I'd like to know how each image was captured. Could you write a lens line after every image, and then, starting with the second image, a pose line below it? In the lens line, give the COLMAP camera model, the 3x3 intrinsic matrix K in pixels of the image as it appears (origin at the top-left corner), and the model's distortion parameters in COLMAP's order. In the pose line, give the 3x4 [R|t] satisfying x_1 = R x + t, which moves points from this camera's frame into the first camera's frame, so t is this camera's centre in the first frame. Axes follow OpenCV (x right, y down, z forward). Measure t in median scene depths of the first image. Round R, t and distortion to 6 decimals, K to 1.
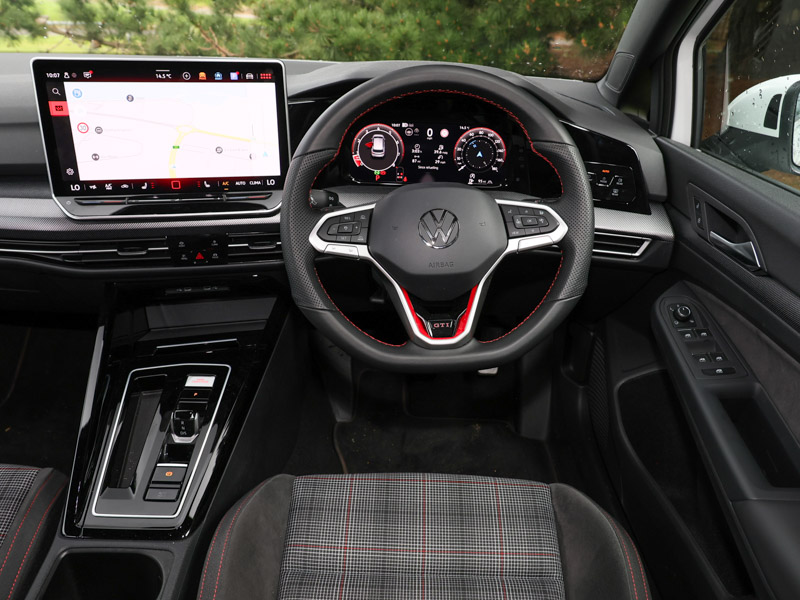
lens RADIAL K [[662.0, 0, 400.0], [0, 662.0, 300.0], [0, 0, 1]] dist [-0.016848, 0.211180]
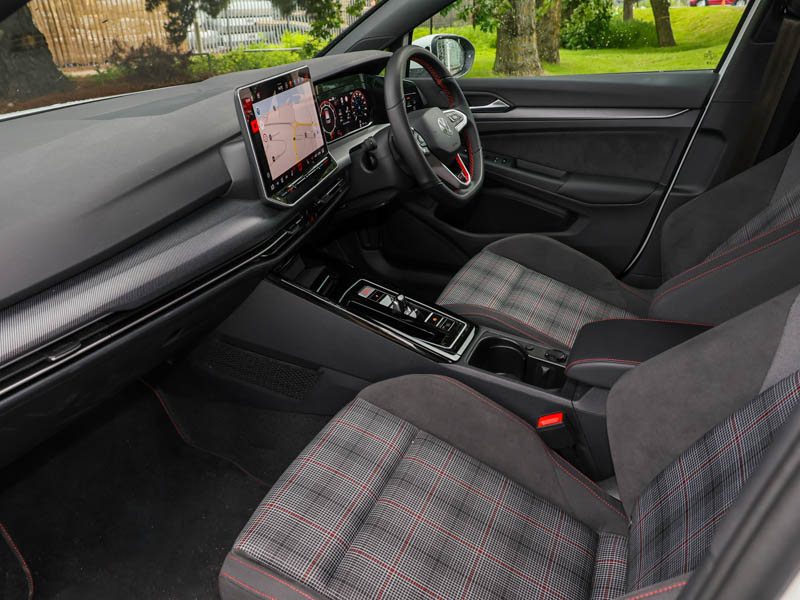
lens RADIAL K [[662.0, 0, 400.0], [0, 662.0, 300.0], [0, 0, 1]] dist [-0.016848, 0.211180]
pose [[0.401867, -0.437625, 0.804355, -1.405612], [0.466256, 0.853801, 0.231579, -0.155320], [-0.788104, 0.281971, 0.547160, 0.184010]]
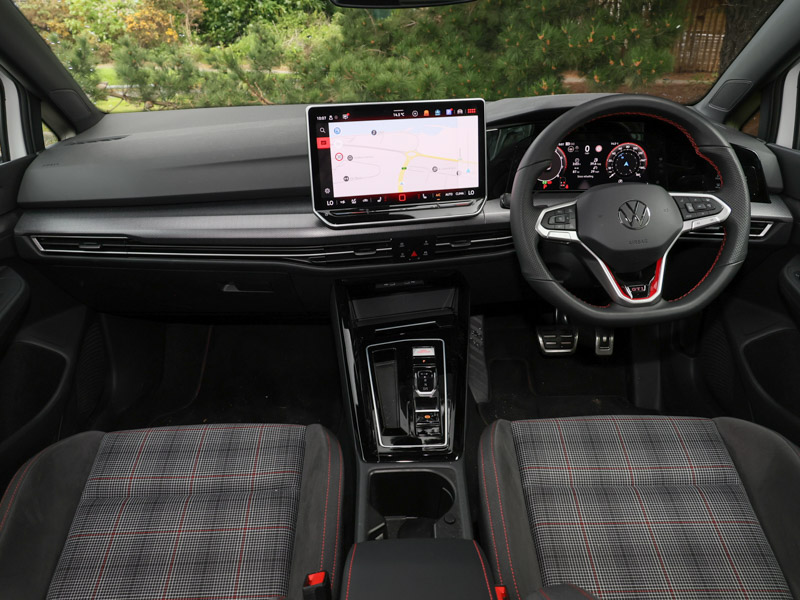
lens RADIAL K [[662.0, 0, 400.0], [0, 662.0, 300.0], [0, 0, 1]] dist [-0.016848, 0.211180]
pose [[0.998656, -0.049824, 0.014274, -0.359519], [0.050585, 0.996969, -0.059117, 0.096258], [-0.011286, 0.059760, 0.998149, -0.255705]]
